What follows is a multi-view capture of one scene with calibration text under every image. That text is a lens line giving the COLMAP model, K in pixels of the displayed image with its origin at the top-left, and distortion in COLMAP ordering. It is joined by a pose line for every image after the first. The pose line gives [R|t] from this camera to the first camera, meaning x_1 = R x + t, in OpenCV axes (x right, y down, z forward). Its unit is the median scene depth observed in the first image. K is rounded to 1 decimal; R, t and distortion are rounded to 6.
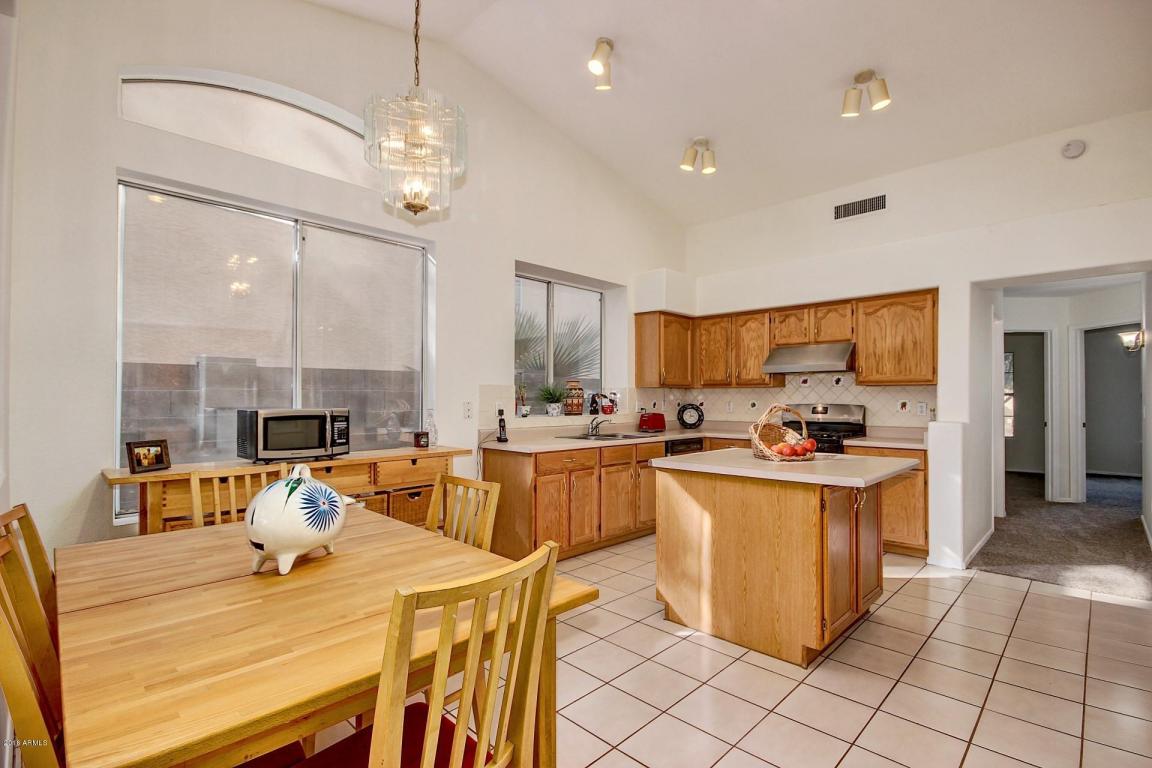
lens RADIAL K [[538.9, 0, 581.7], [0, 538.9, 393.1], [0, 0, 1]] dist [-0.002148, -0.000990]
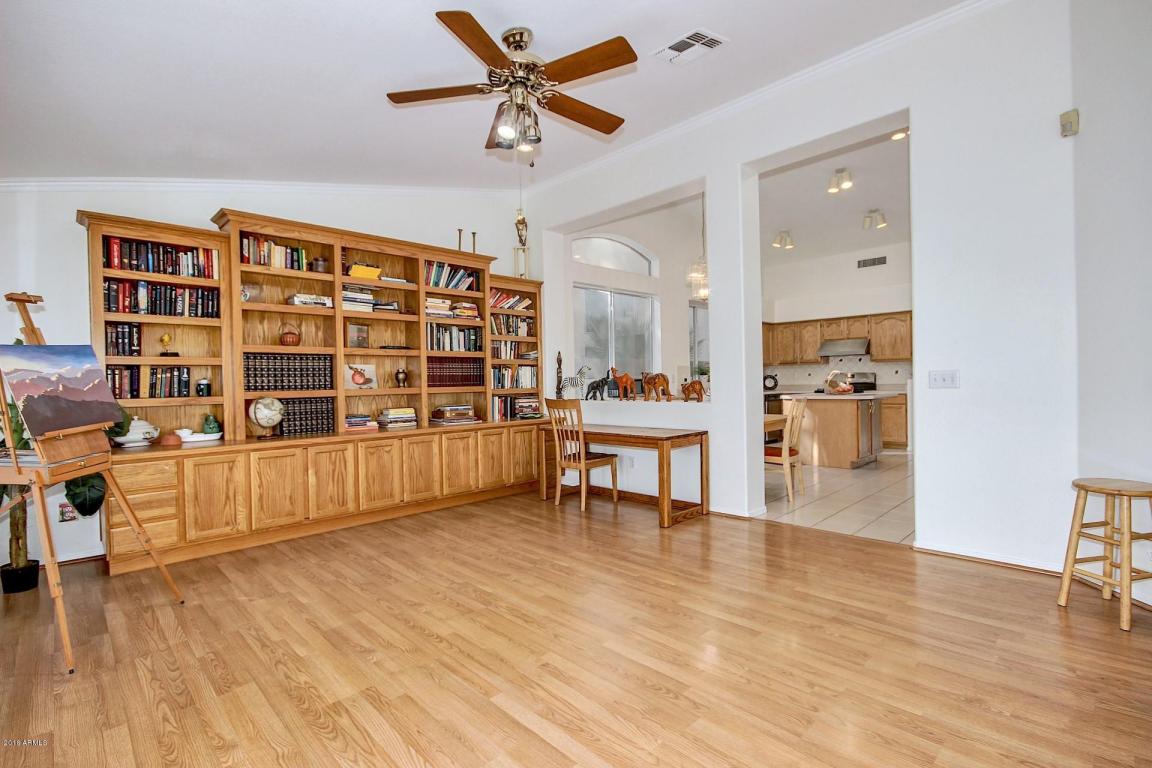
lens RADIAL K [[538.9, 0, 581.7], [0, 538.9, 393.1], [0, 0, 1]] dist [-0.002148, -0.000990]
pose [[0.999563, -0.021330, -0.020457, -0.424573], [0.021986, 0.999232, 0.032446, 0.010254], [0.019749, -0.032882, 0.999264, -0.829070]]
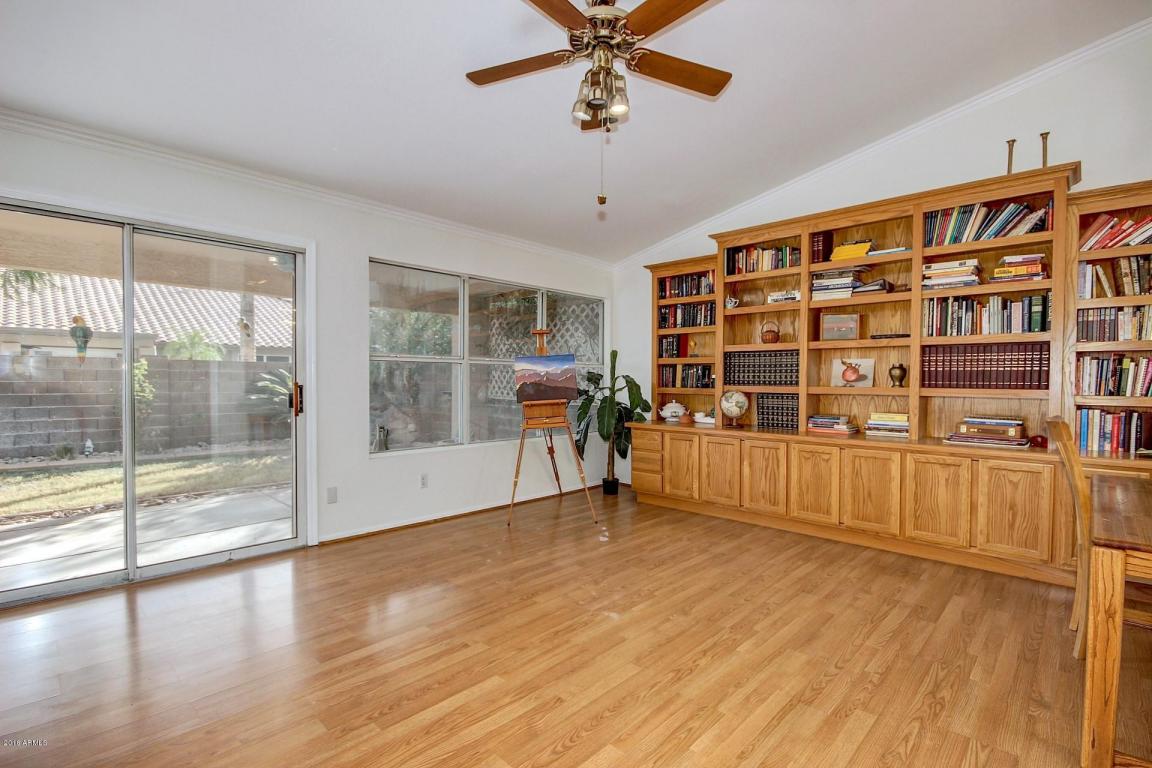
lens RADIAL K [[538.9, 0, 581.7], [0, 538.9, 393.1], [0, 0, 1]] dist [-0.002148, -0.000990]
pose [[0.009148, 0.021332, -0.999731, 0.002563], [0.003258, 0.999766, 0.021363, 0.015831], [0.999953, -0.003452, 0.009076, -0.293713]]
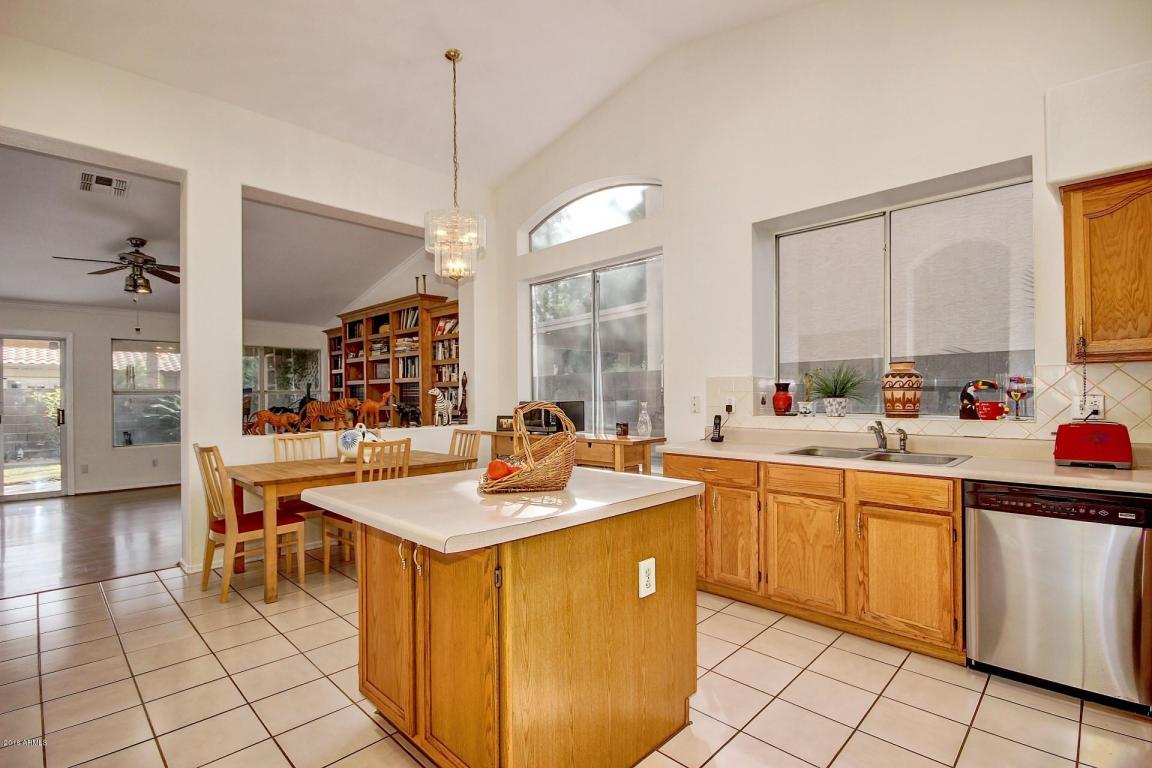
lens RADIAL K [[538.9, 0, 581.7], [0, 538.9, 393.1], [0, 0, 1]] dist [-0.002148, -0.000990]
pose [[-0.009423, -0.003265, -0.999950, 0.633417], [0.020365, 0.999787, -0.003457, 0.008041], [0.999748, -0.020397, -0.009355, 0.672774]]
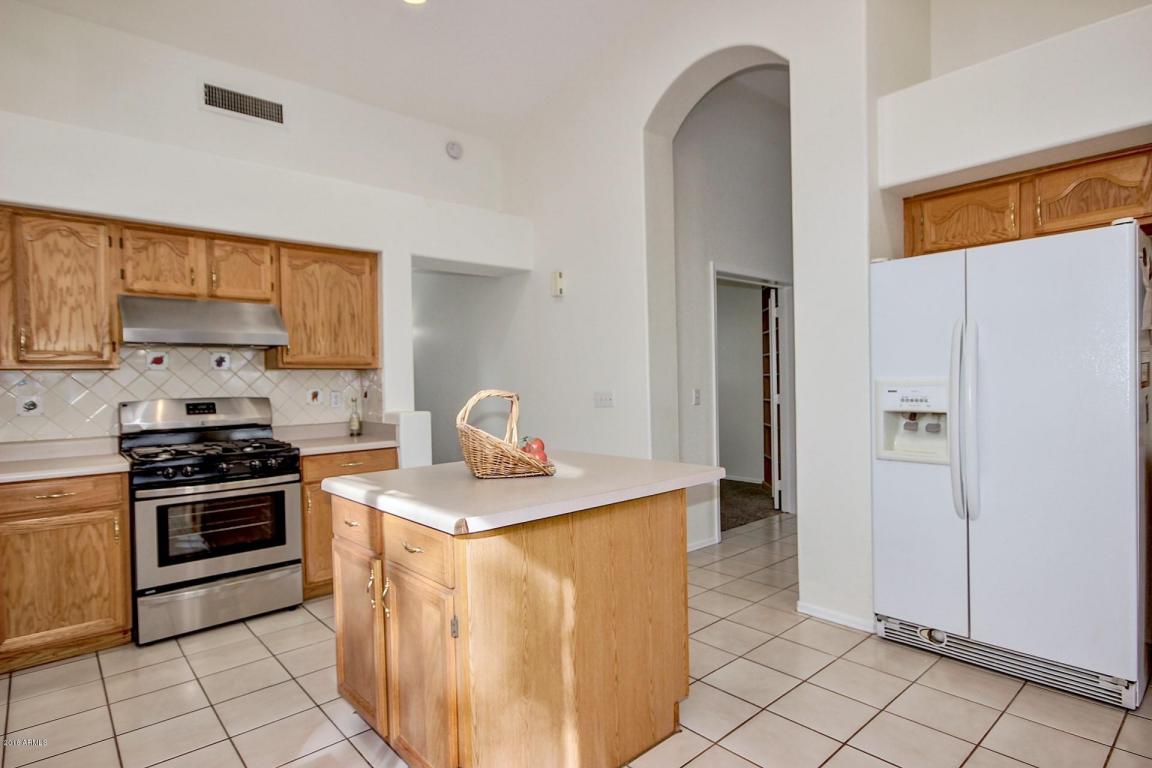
lens RADIAL K [[610.0, 0, 578.2], [0, 610.0, 388.5], [0, 0, 1]] dist [0.019006, 0.000260]
pose [[0.078869, -0.013395, 0.996795, -0.227748], [0.011877, 0.999851, 0.012497, 0.006025], [-0.996814, 0.010854, 0.079016, 0.533981]]
